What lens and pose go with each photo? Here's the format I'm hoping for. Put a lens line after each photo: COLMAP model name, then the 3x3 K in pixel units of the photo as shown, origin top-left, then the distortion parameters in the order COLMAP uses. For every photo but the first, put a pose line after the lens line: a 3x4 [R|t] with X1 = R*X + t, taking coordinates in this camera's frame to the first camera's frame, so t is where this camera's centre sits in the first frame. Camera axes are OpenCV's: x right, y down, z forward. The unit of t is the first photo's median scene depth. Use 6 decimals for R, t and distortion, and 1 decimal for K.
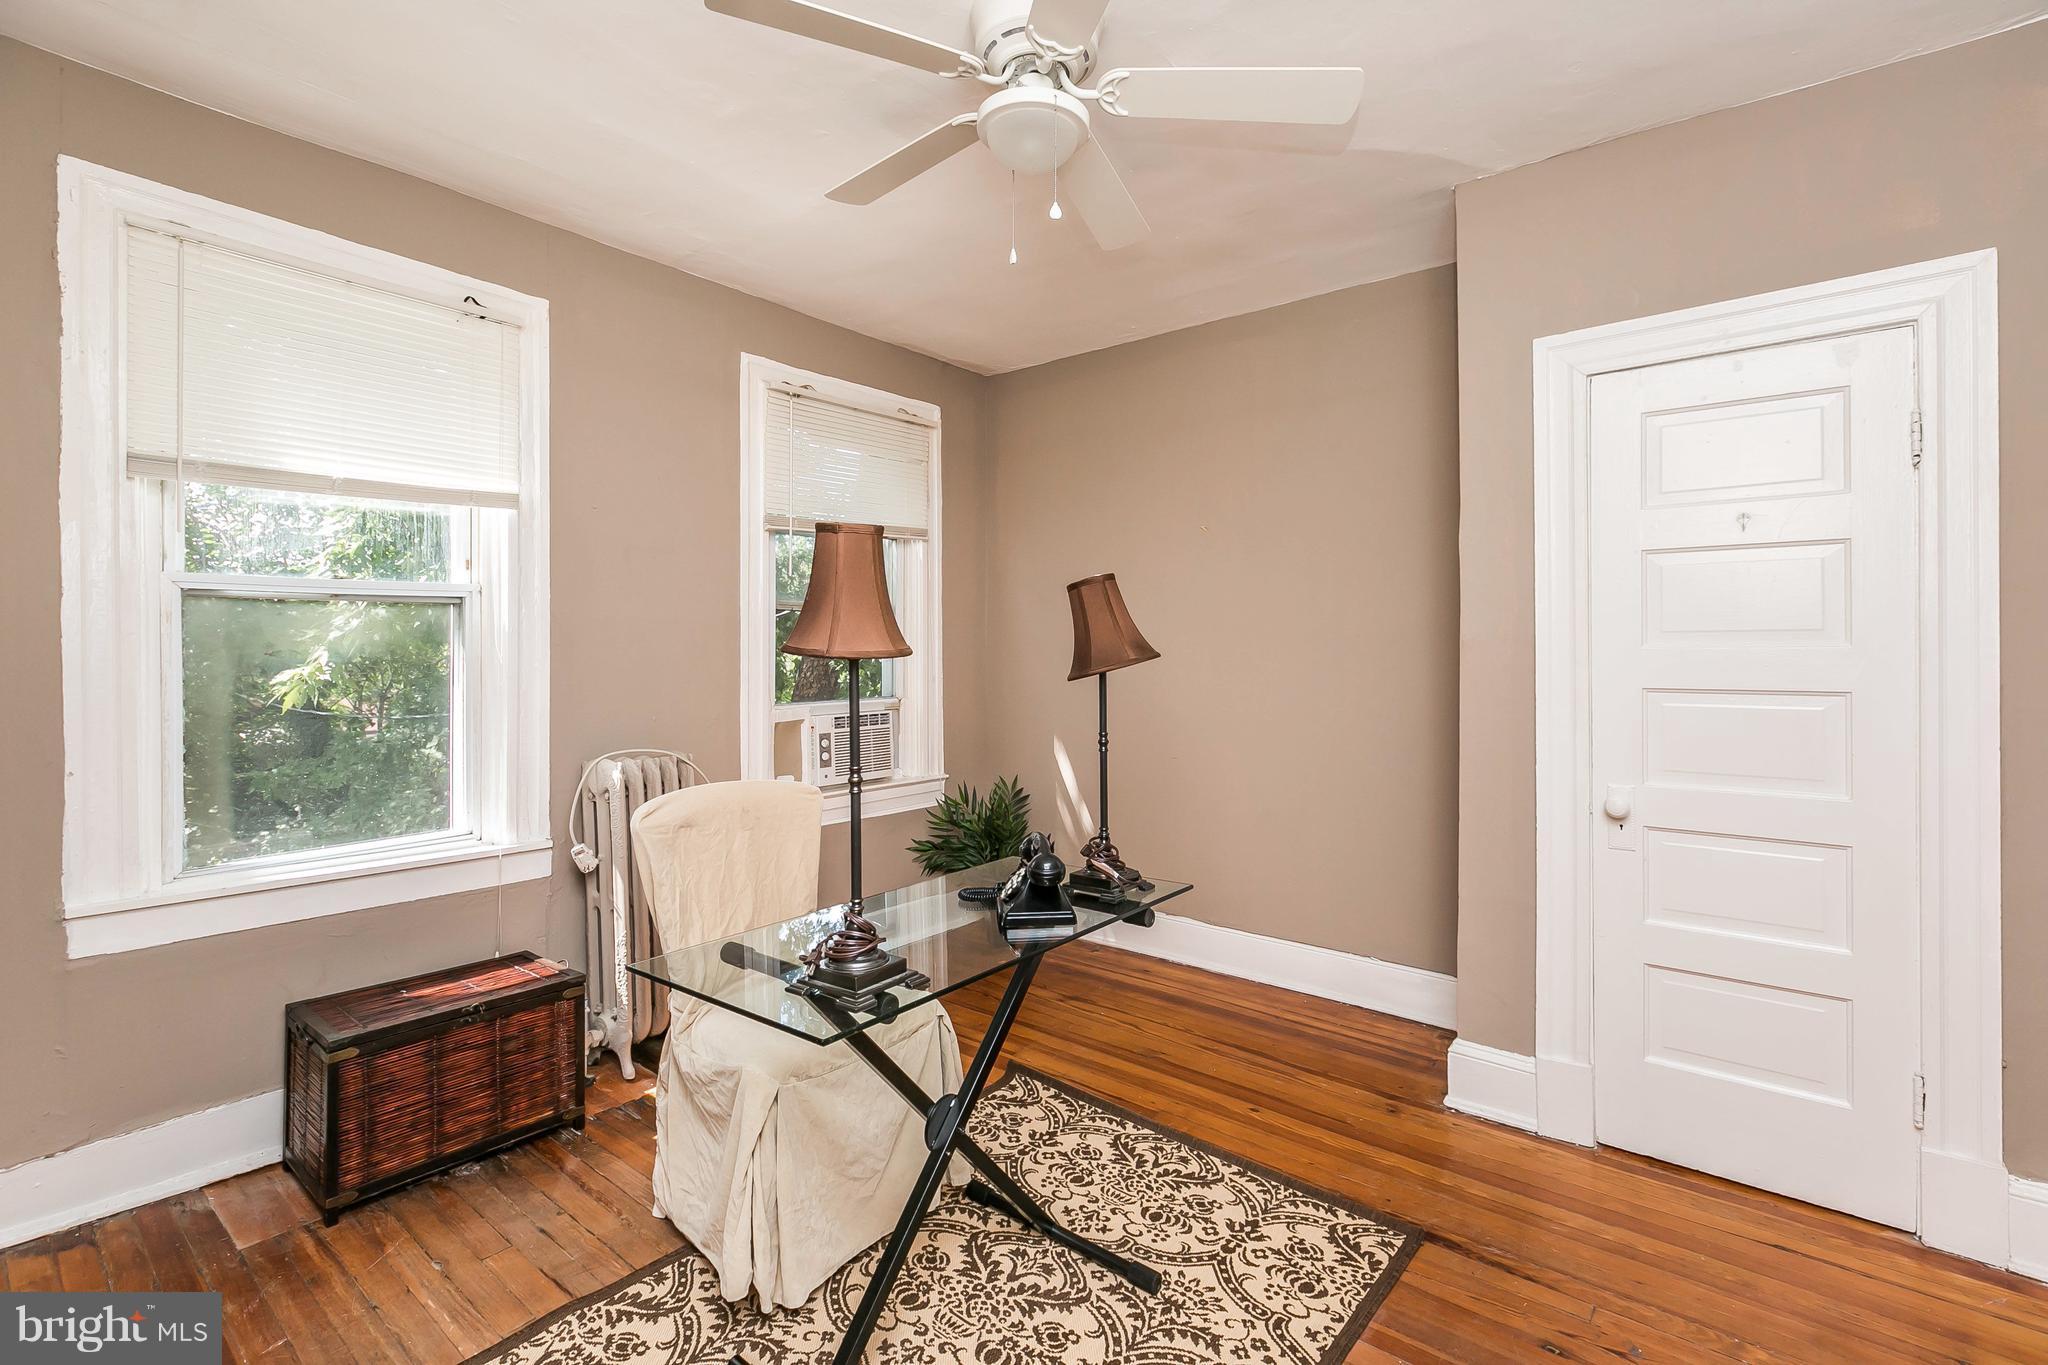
lens RADIAL K [[942.8, 0, 1013.2], [0, 942.8, 663.2], [0, 0, 1]] dist [0.000694, 0.000009]
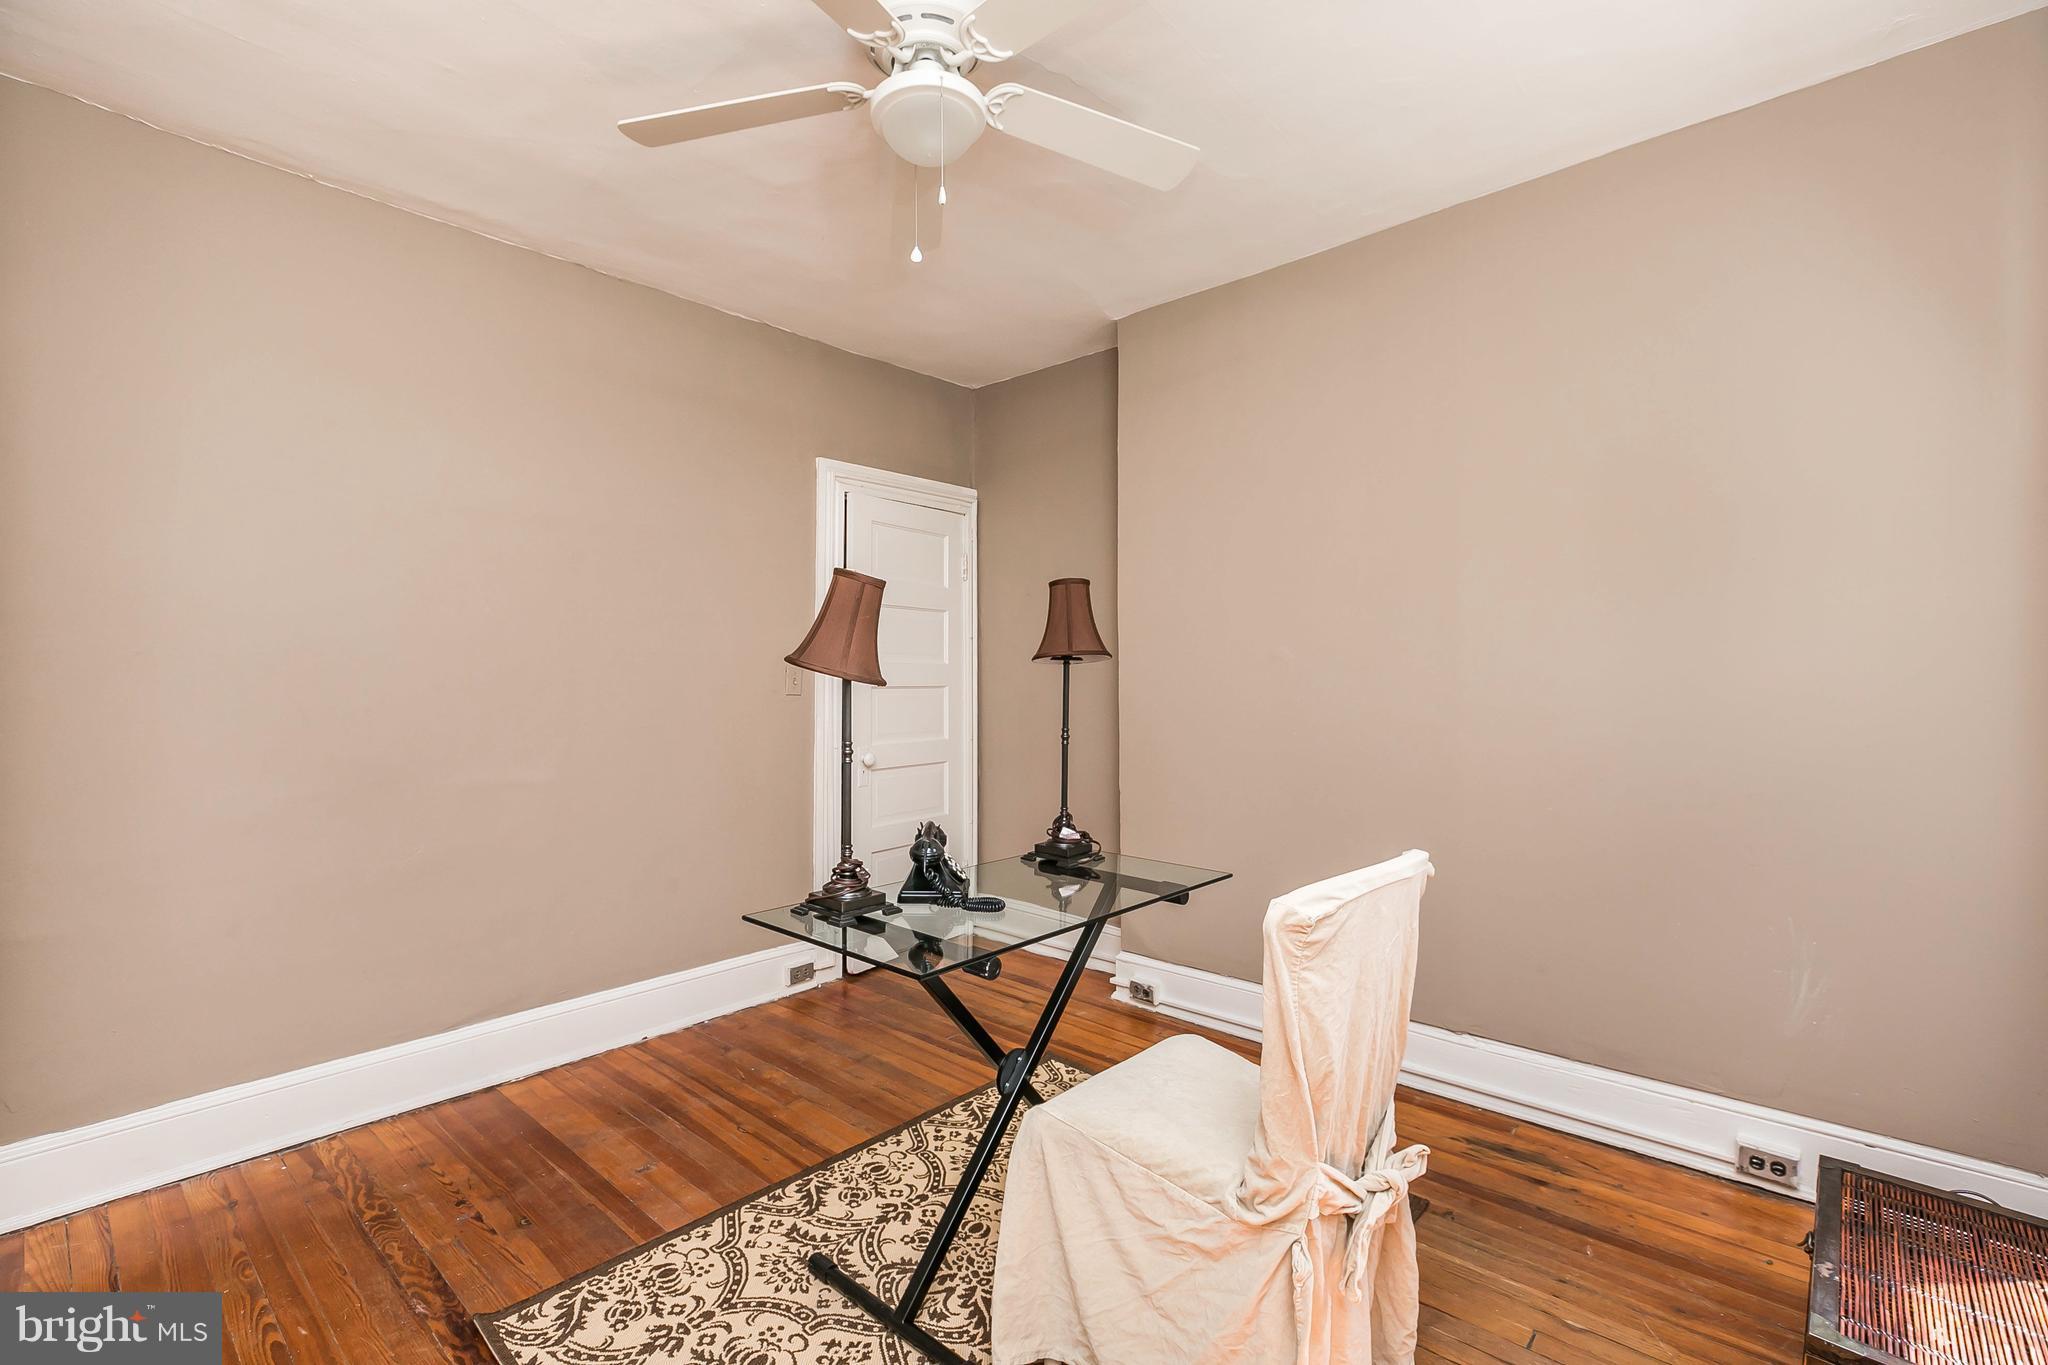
lens RADIAL K [[942.8, 0, 1013.2], [0, 942.8, 663.2], [0, 0, 1]] dist [0.000694, 0.000009]
pose [[-0.999105, 0.001653, 0.042261, -0.109547], [0.001603, 0.999998, -0.001204, -0.002445], [-0.042263, -0.001135, -0.999106, 1.981737]]
